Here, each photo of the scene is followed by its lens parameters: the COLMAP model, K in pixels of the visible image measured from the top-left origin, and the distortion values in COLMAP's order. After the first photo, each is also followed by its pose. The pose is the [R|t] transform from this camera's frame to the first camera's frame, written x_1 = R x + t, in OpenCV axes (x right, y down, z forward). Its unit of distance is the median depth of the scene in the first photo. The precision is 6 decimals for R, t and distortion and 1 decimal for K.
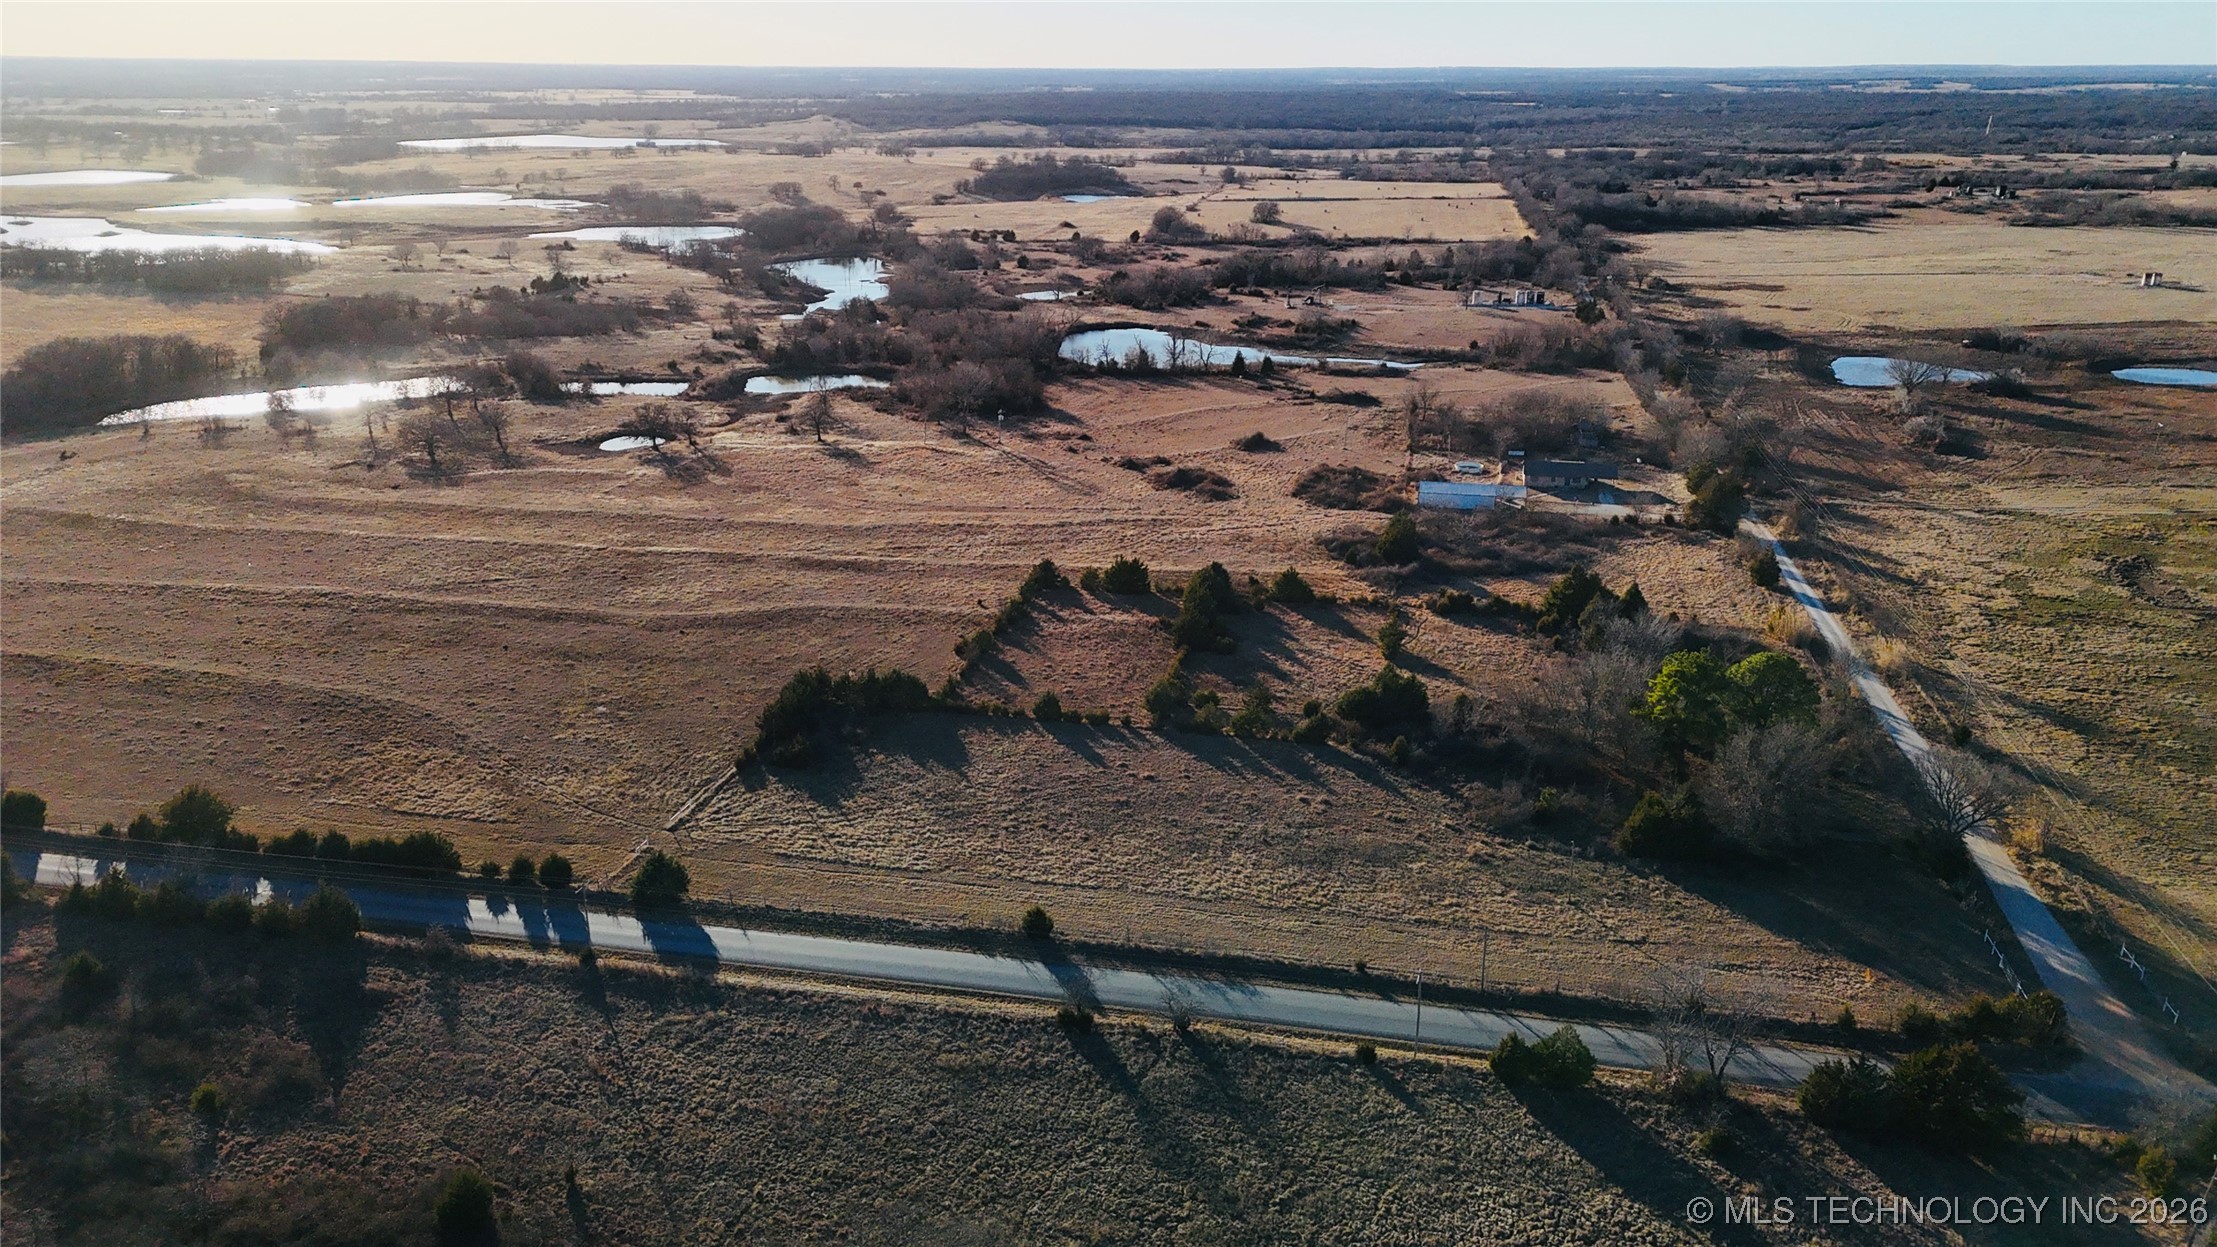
lens RADIAL K [[1634.6, 0, 1108.5], [0, 1634.6, 623.5], [0, 0, 1]] dist [0.100761, -0.097671]
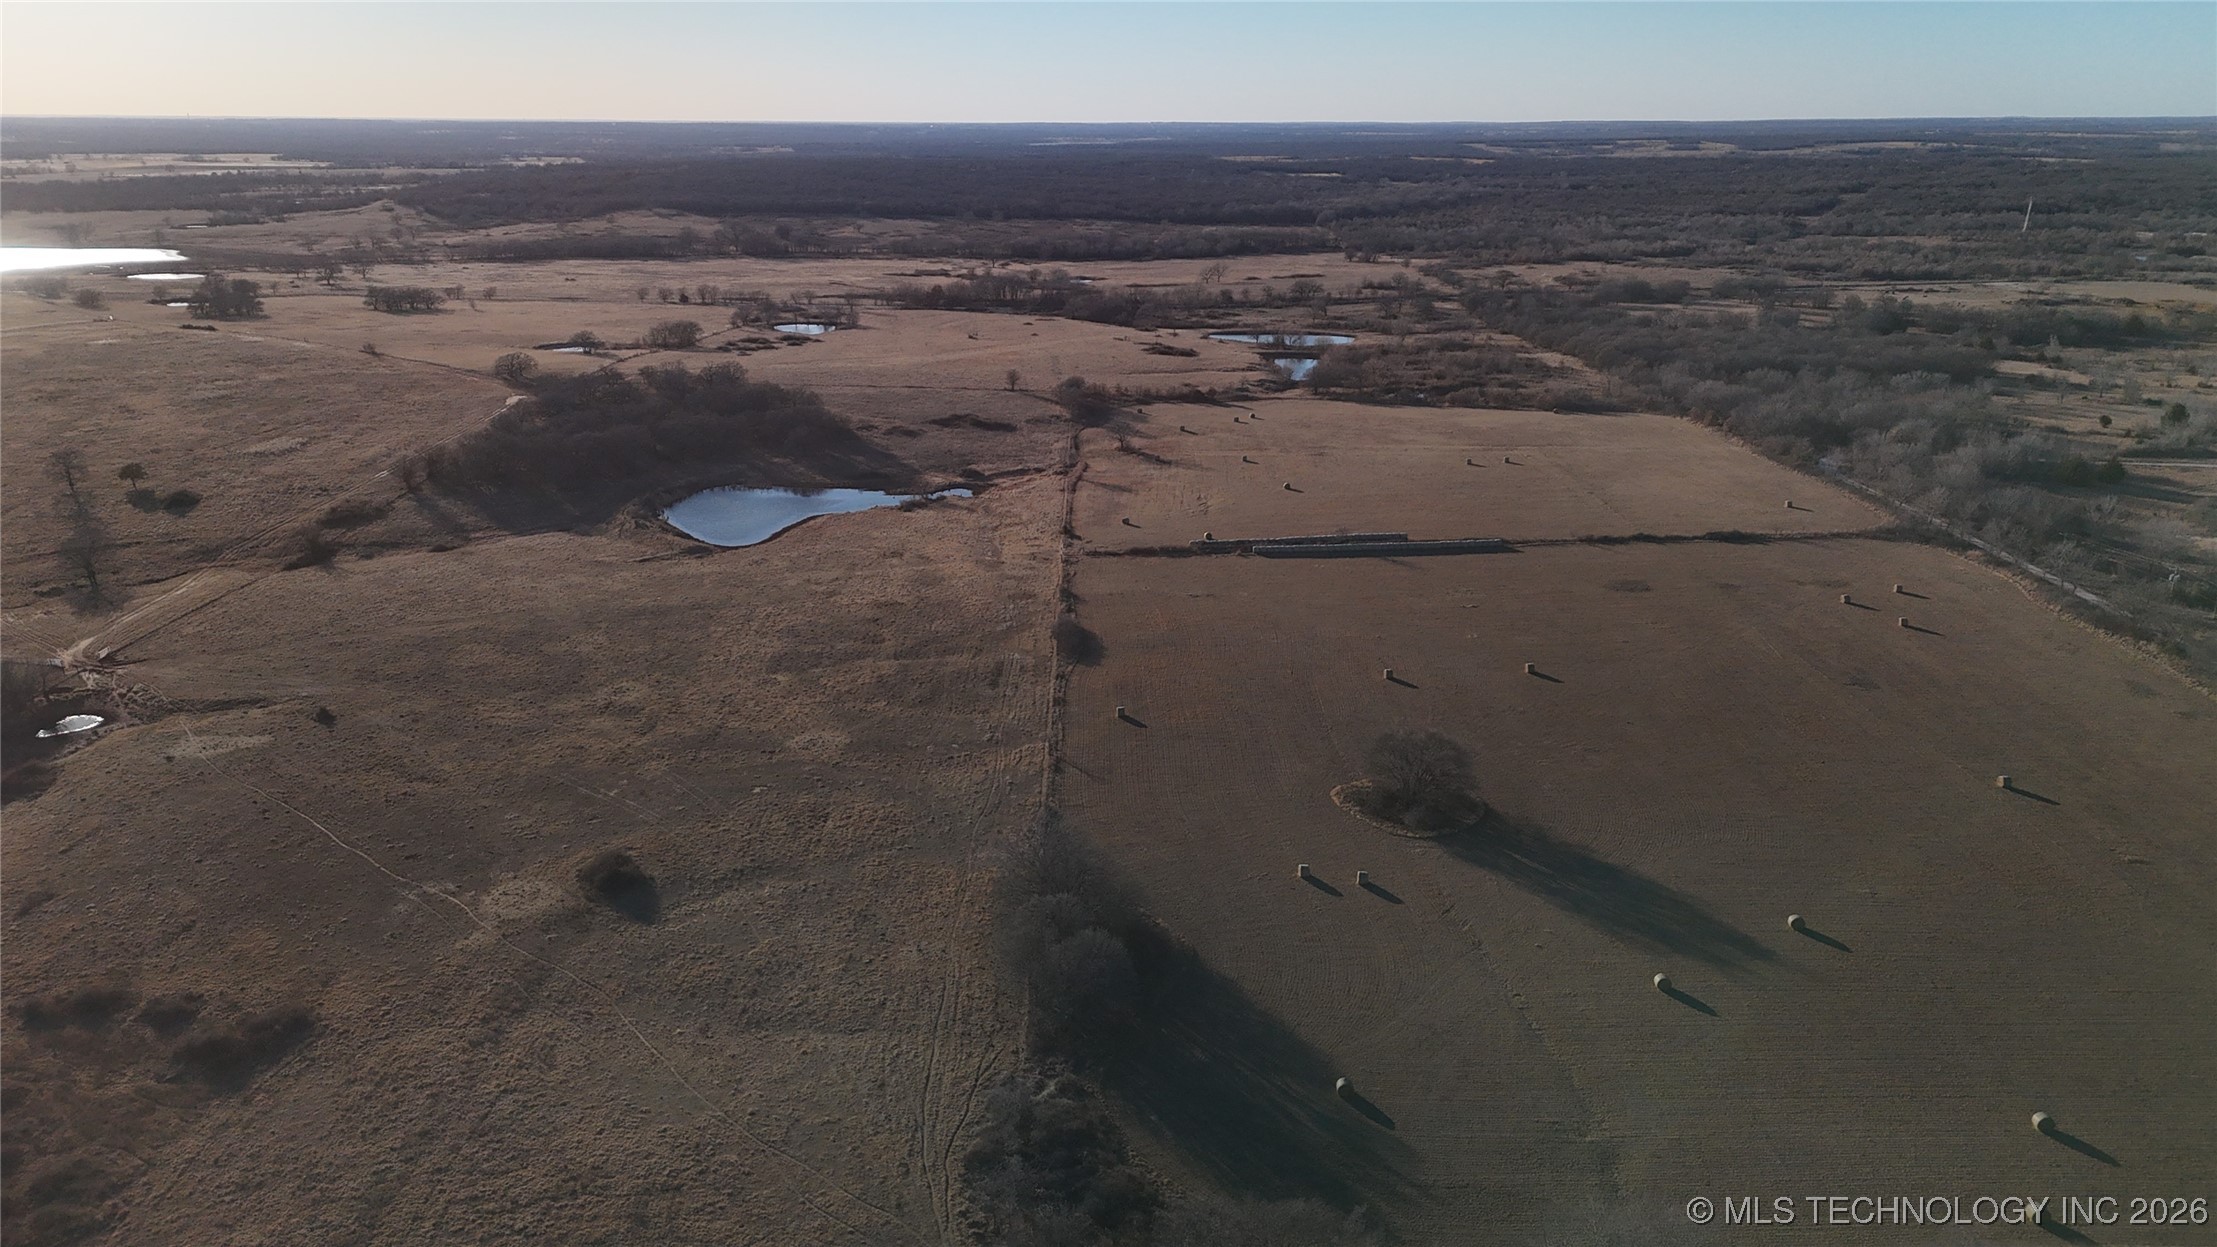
lens RADIAL K [[1634.6, 0, 1108.5], [0, 1634.6, 623.5], [0, 0, 1]] dist [0.100761, -0.097671]
pose [[0.985555, -0.053004, 0.160847, 0.006612], [0.057691, 0.998031, -0.024603, -0.218241], [-0.159227, 0.033527, 0.986673, 0.611707]]
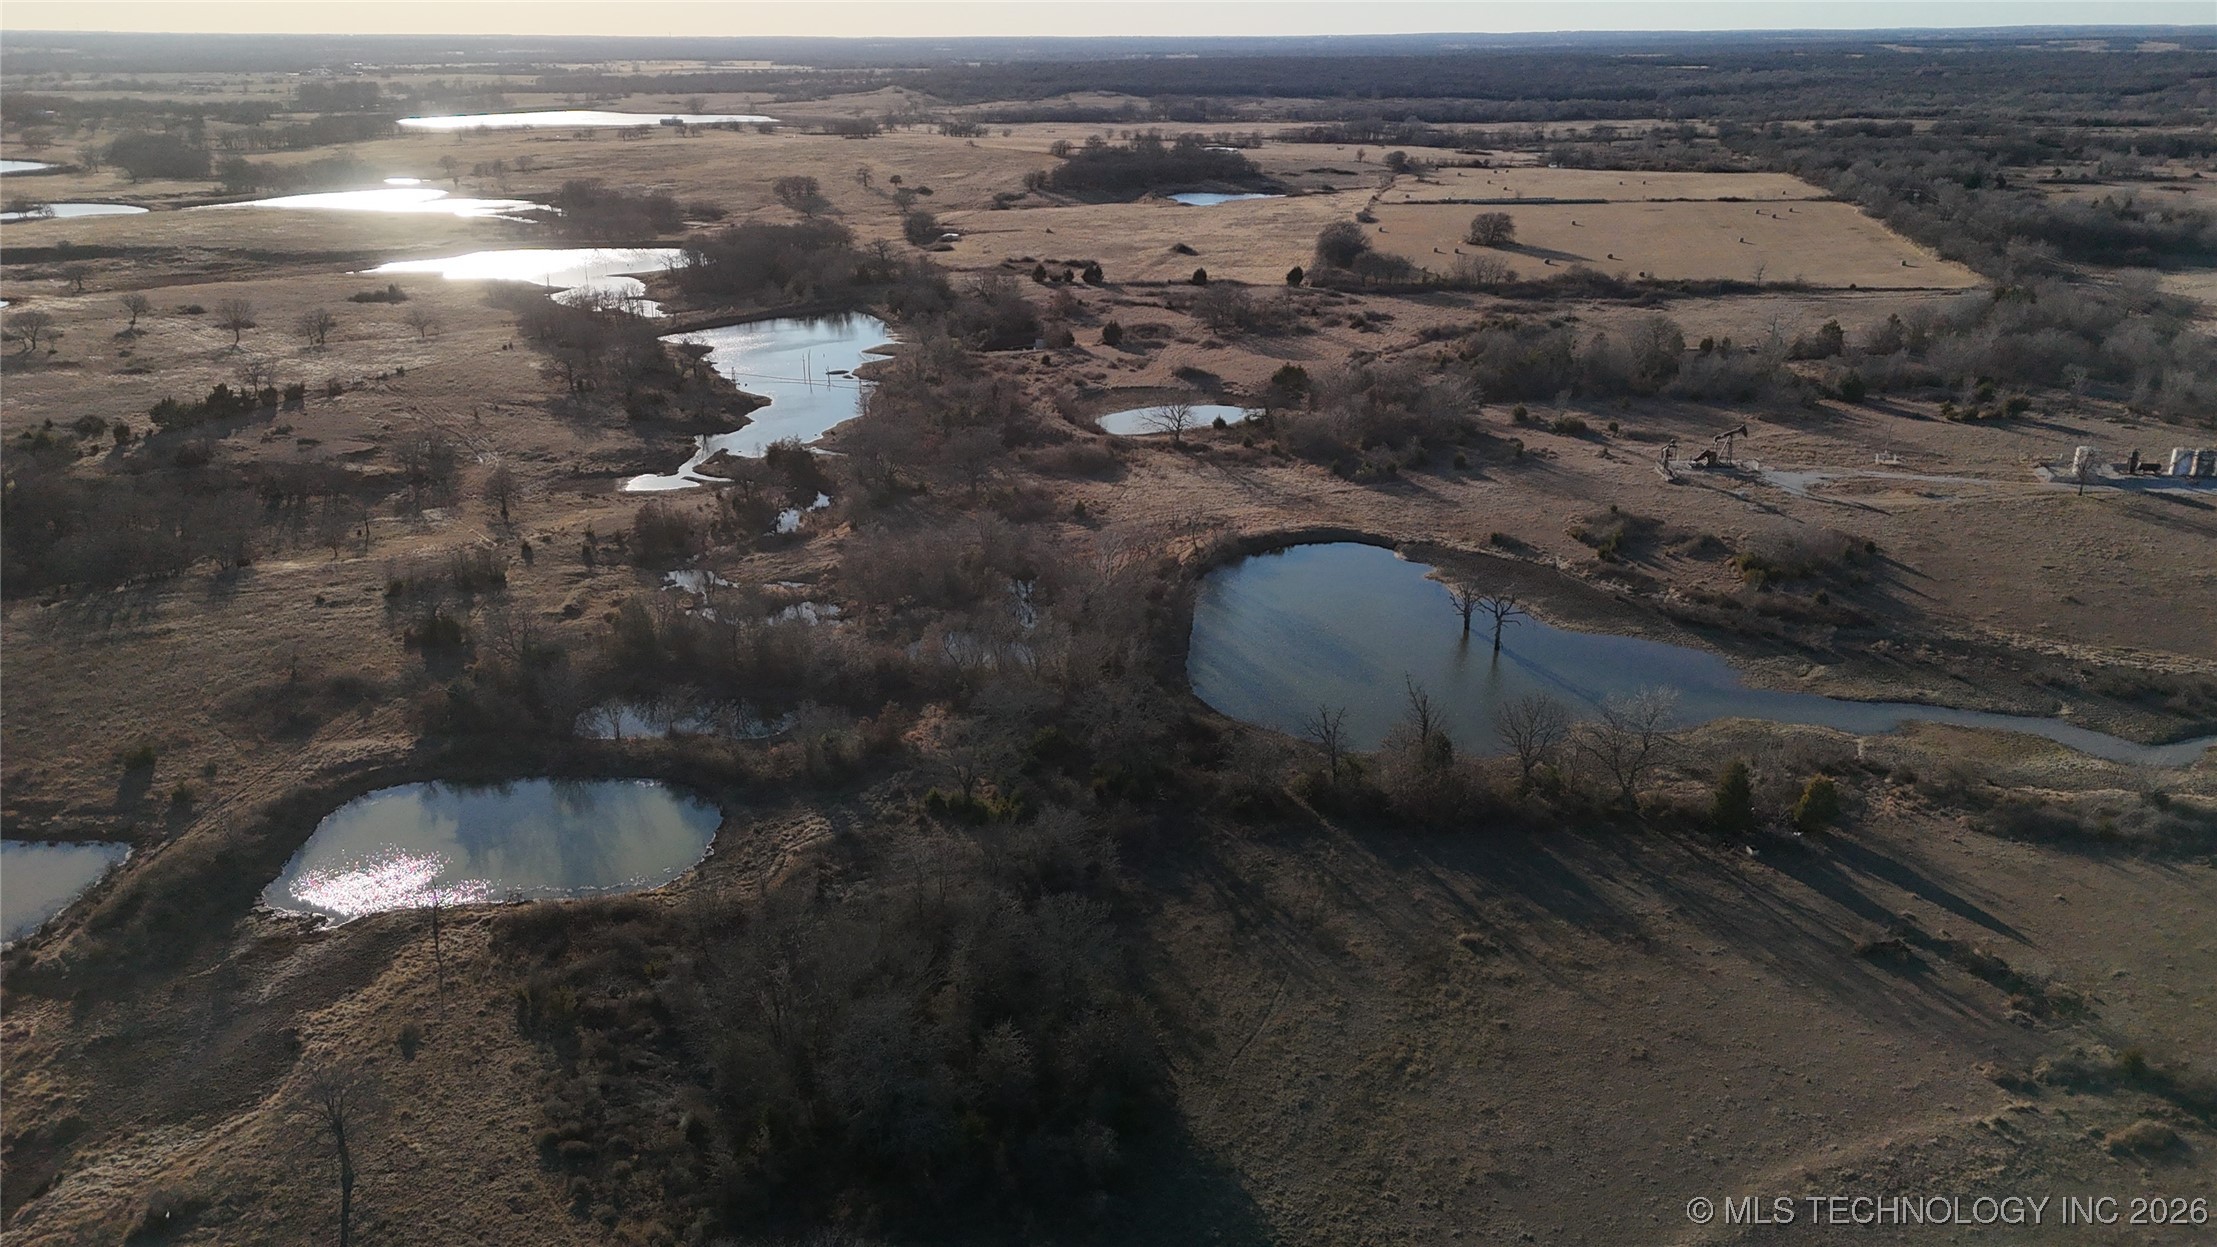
lens RADIAL K [[1634.6, 0, 1108.5], [0, 1634.6, 623.5], [0, 0, 1]] dist [0.100761, -0.097671]
pose [[0.998300, 0.013188, -0.056766, -0.012711], [-0.012264, 0.999787, 0.016592, -0.084286], [0.056973, -0.015867, 0.998250, 0.277822]]
